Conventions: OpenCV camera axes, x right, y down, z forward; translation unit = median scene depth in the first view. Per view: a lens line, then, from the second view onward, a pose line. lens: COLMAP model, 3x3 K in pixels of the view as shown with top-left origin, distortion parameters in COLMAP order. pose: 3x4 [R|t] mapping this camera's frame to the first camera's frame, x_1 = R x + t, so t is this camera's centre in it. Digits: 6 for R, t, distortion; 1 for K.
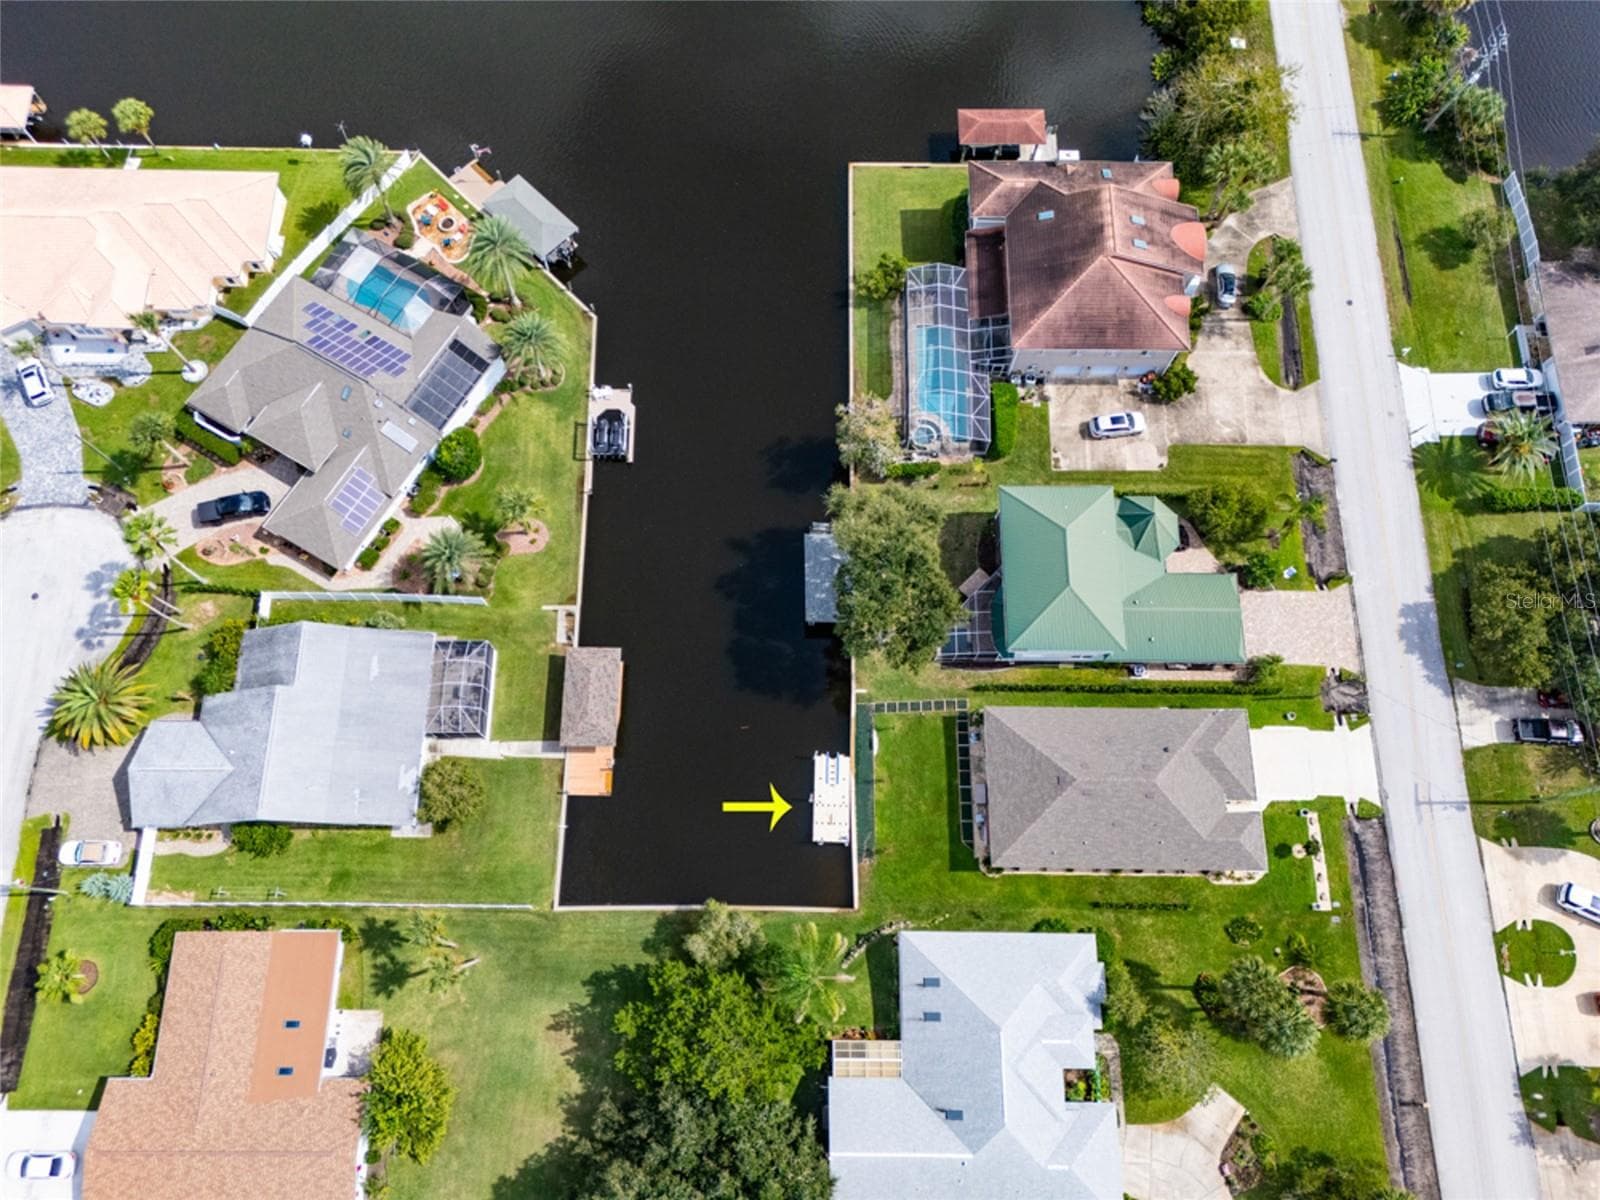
lens RADIAL K [[1175.9, 0, 799.2], [0, 1175.9, 603.6], [0, 0, 1]] dist [0.076181, -0.079770]
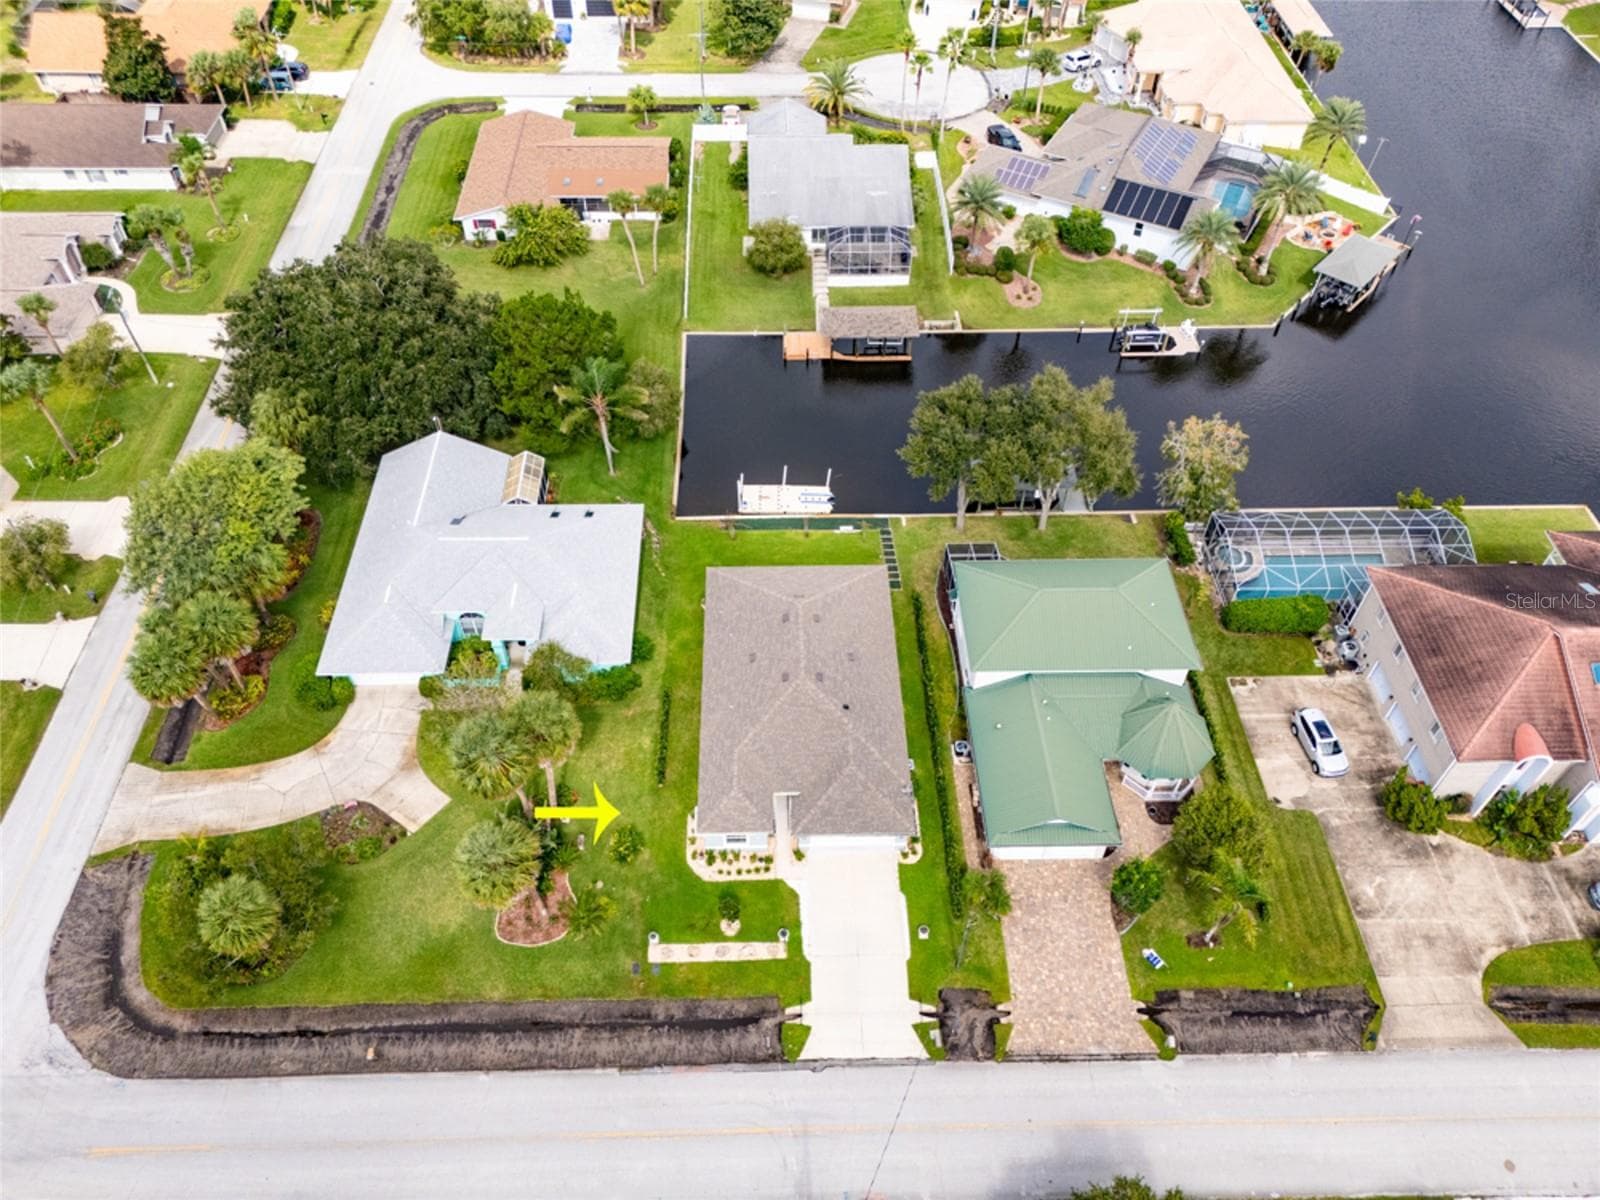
lens RADIAL K [[1175.9, 0, 799.2], [0, 1175.9, 603.6], [0, 0, 1]] dist [0.076181, -0.079770]
pose [[0.035043, 0.740177, -0.671498, 0.722068], [-0.953970, 0.225024, 0.198255, -0.014634], [0.297847, 0.633642, 0.713992, 0.368772]]
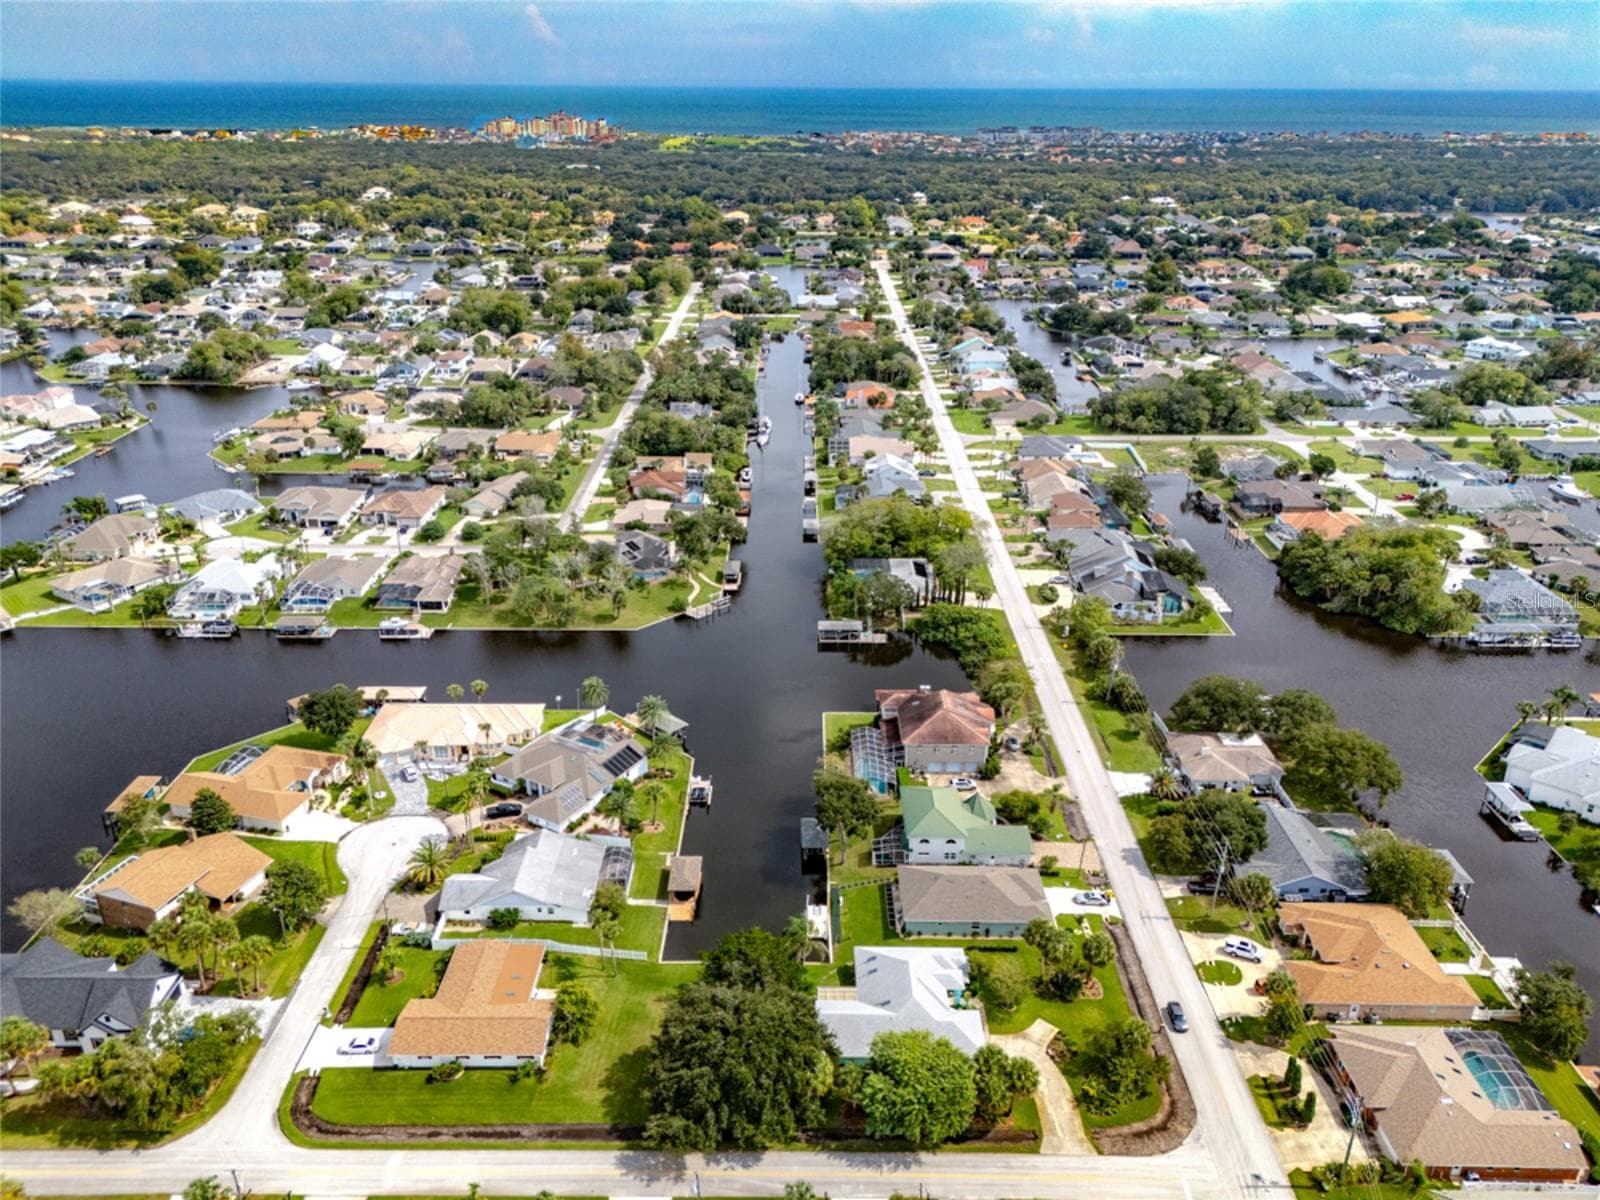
lens RADIAL K [[1175.9, 0, 799.2], [0, 1175.9, 603.6], [0, 0, 1]] dist [0.076181, -0.079770]
pose [[0.999977, -0.006802, -0.000405, 0.004708], [0.004224, 0.665404, -0.746472, 1.158738], [0.005347, 0.746453, 0.665417, -0.534629]]
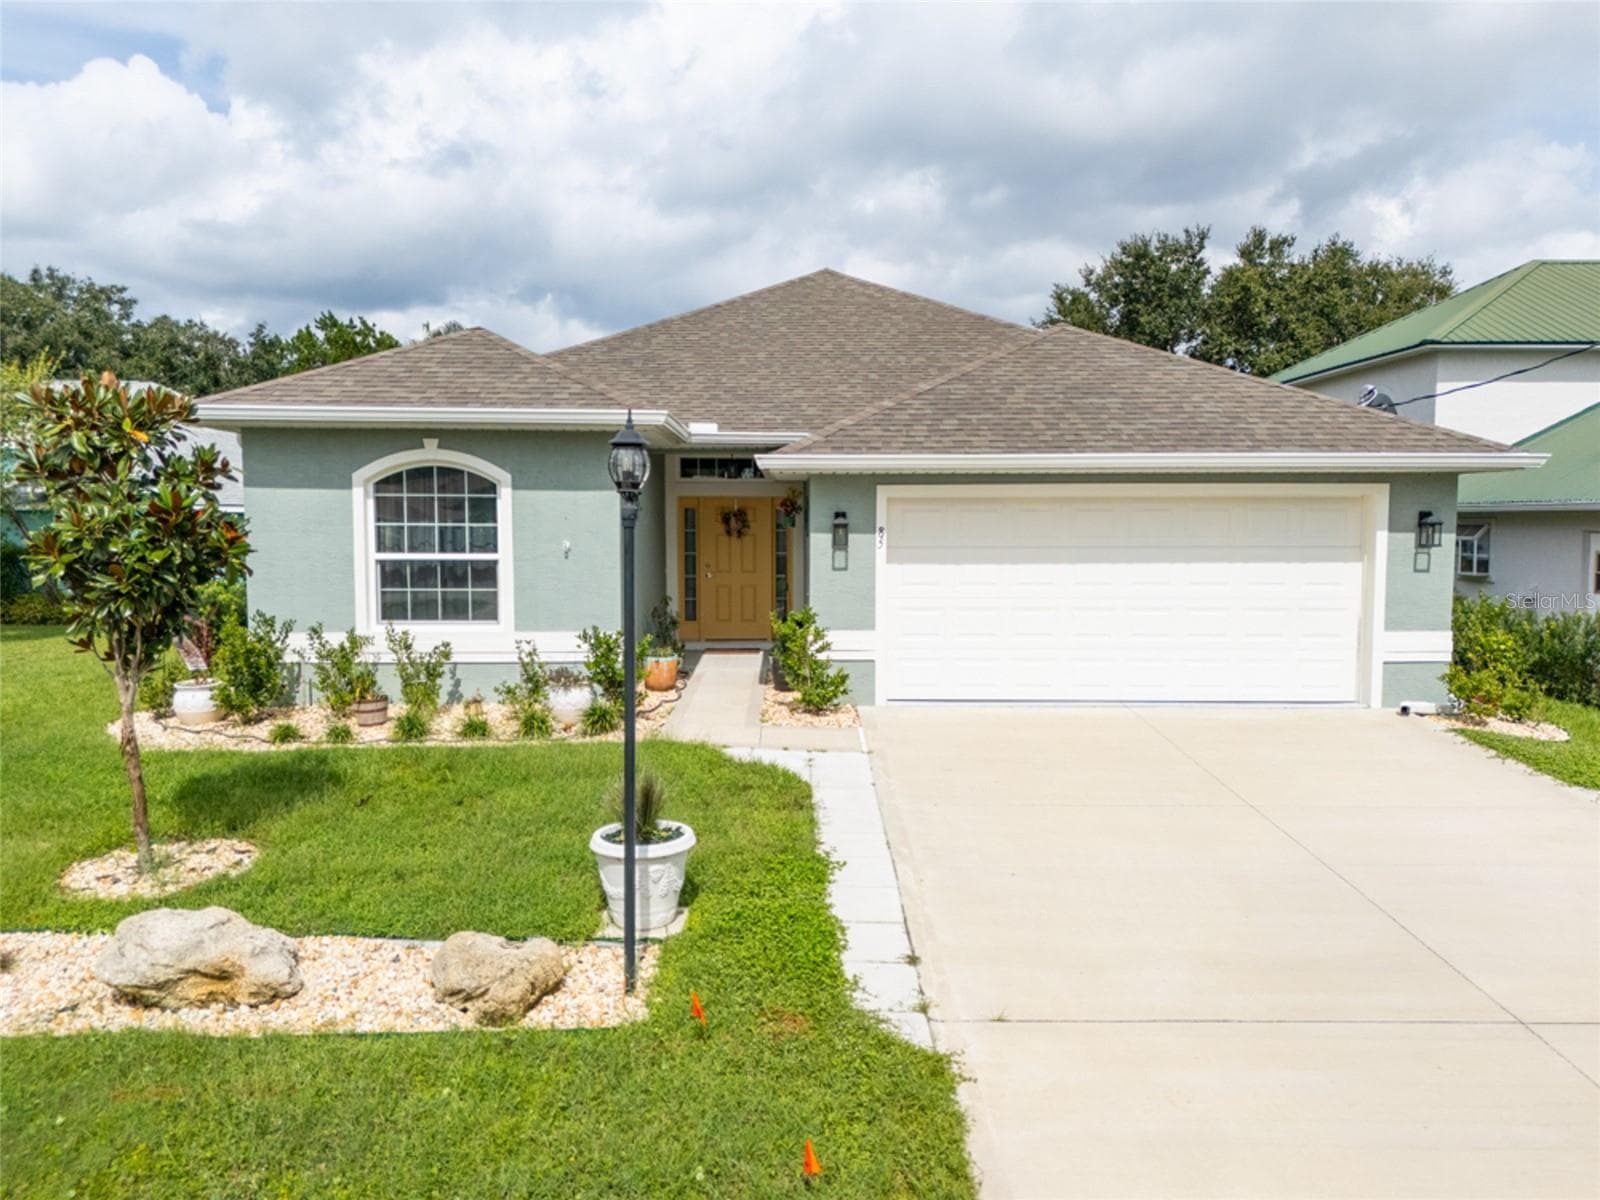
lens RADIAL K [[1175.9, 0, 799.2], [0, 1175.9, 603.6], [0, 0, 1]] dist [0.076181, -0.079770]
pose [[0.017372, 0.063263, -0.997846, 0.474754], [-0.951094, 0.308886, 0.003025, 0.156679], [0.308412, 0.948993, 0.065535, 0.949870]]
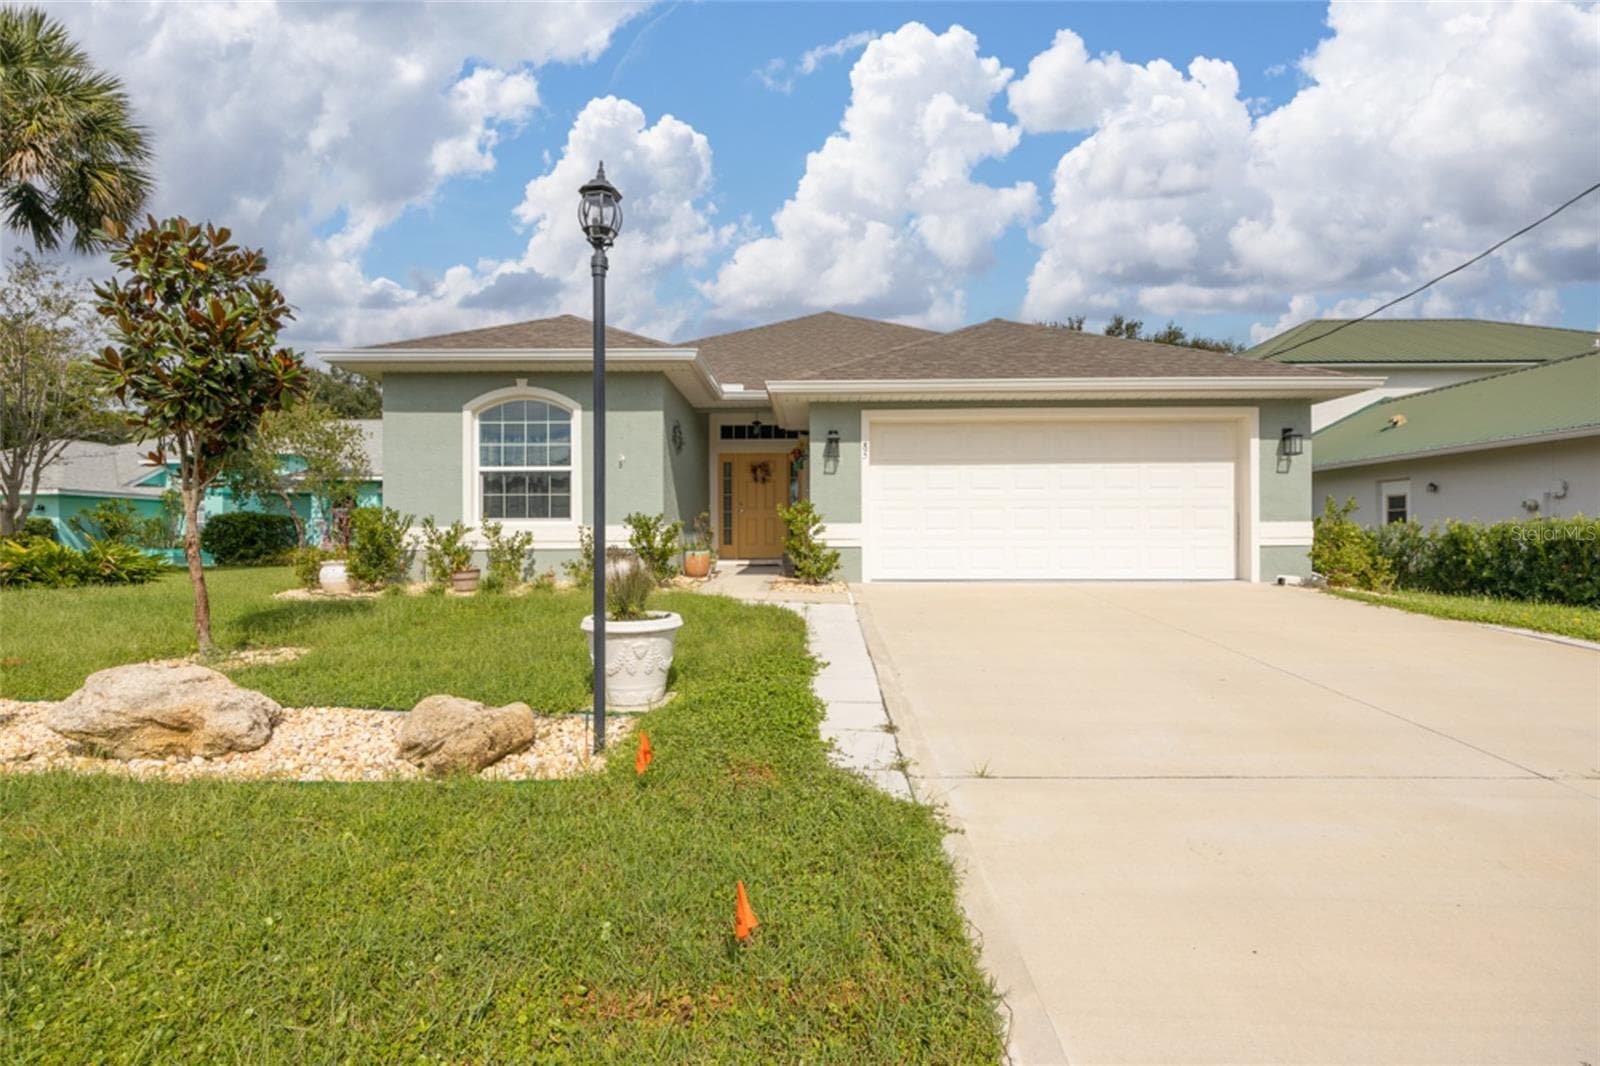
lens RADIAL K [[749.6, 0, 798.9], [0, 749.6, 535.3], [0, 0, 1]] dist [-0.001033, -0.001450]
pose [[-0.010330, -0.011531, -0.999880, 0.453421], [-0.949697, 0.313109, 0.006200, 0.158092], [0.313000, 0.949647, -0.014185, 0.962882]]
